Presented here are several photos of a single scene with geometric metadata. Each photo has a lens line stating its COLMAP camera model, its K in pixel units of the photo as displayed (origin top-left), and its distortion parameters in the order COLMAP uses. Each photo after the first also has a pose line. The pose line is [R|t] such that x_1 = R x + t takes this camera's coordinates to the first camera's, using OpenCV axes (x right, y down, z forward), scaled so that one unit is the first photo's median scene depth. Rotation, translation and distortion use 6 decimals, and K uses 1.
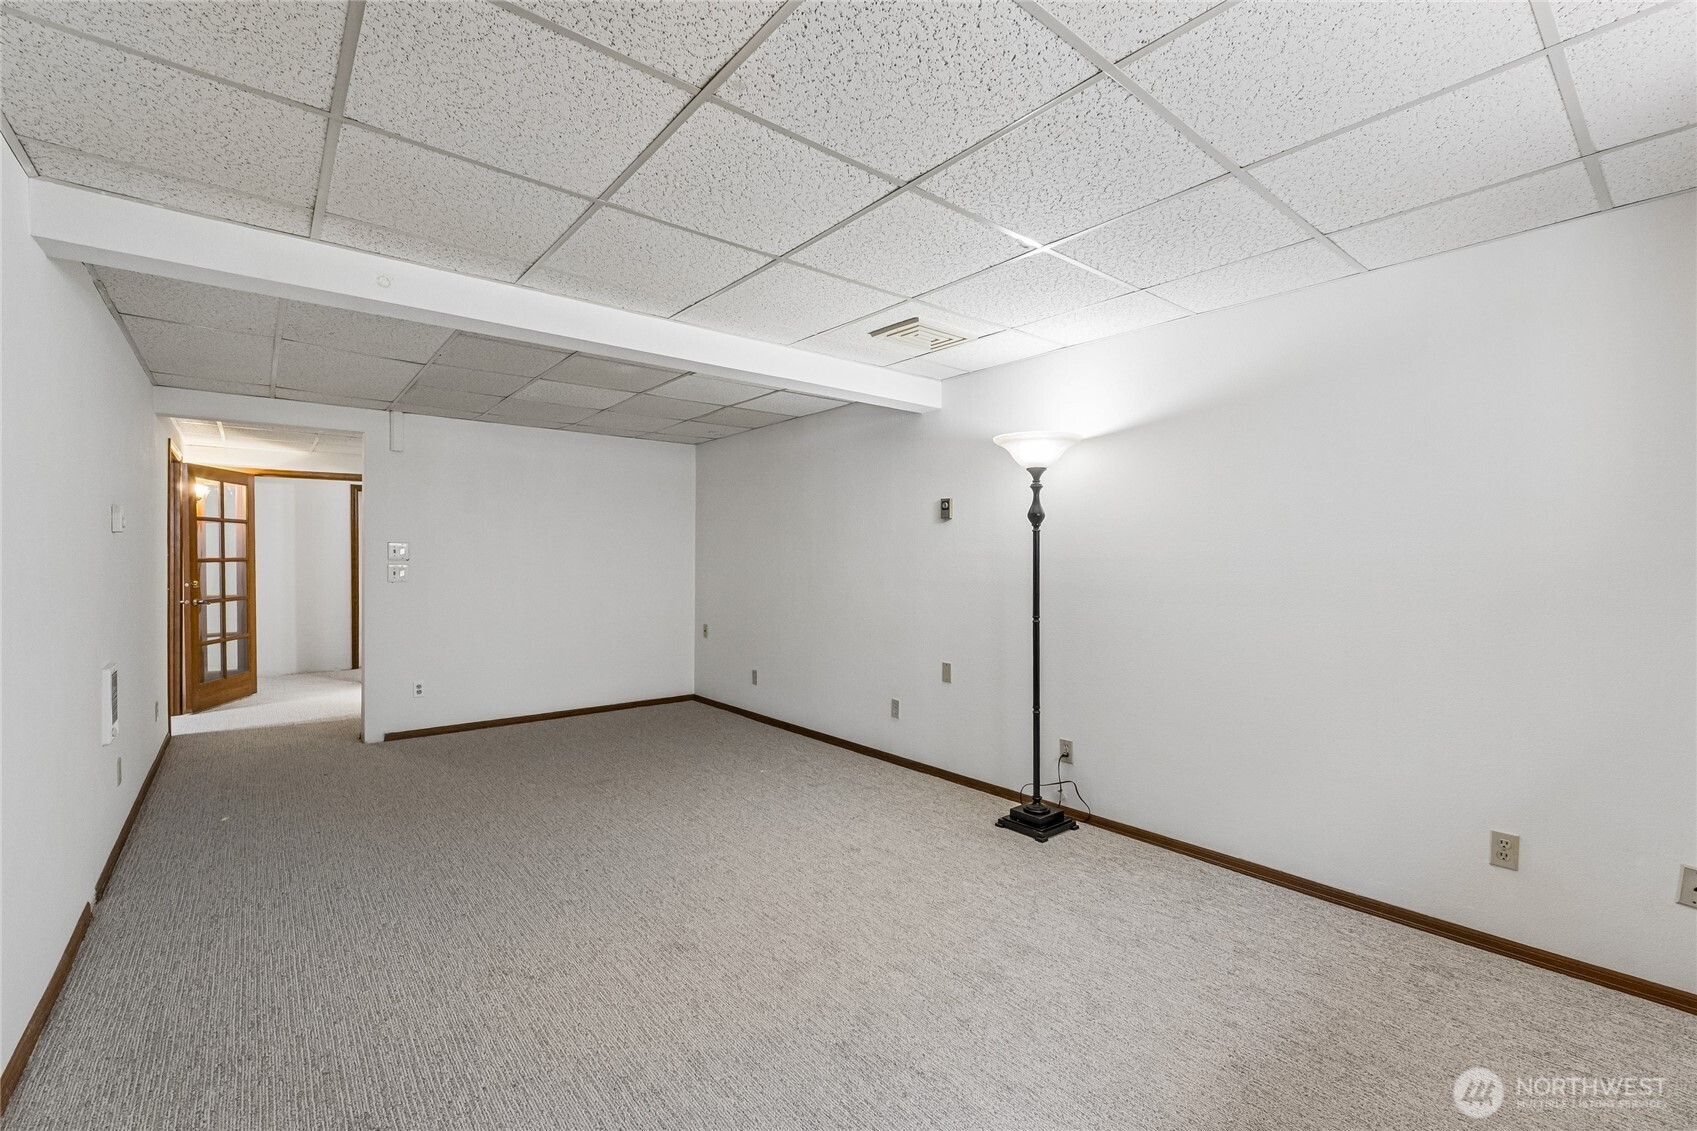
lens RADIAL K [[737.4, 0, 848.9], [0, 737.4, 571.9], [0, 0, 1]] dist [-0.002018, 0.000013]
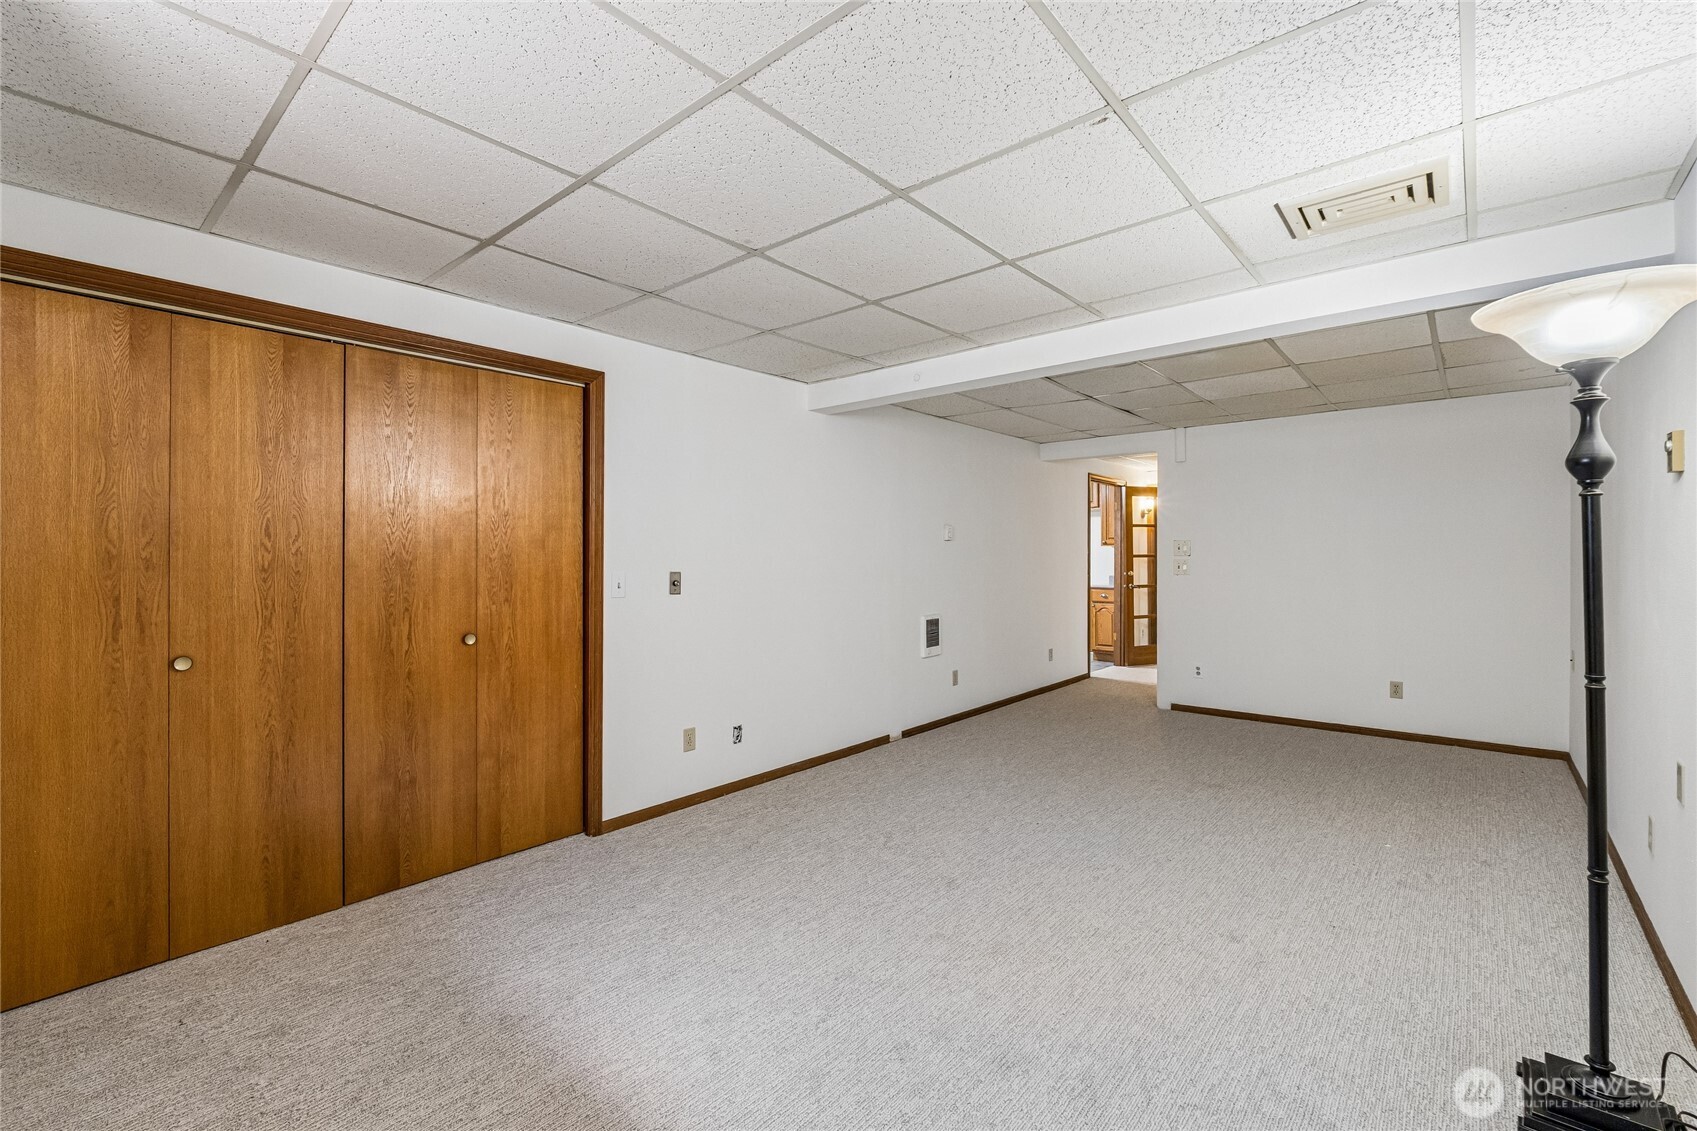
lens RADIAL K [[710.7, 0, 848.5], [0, 710.7, 565.5], [0, 0, 1]] dist [0.000017, 0.000269]
pose [[0.174493, 0.012729, -0.984576, 0.547703], [-0.013396, 0.999855, 0.010552, -0.008130], [0.984567, 0.011348, 0.174638, 0.400600]]
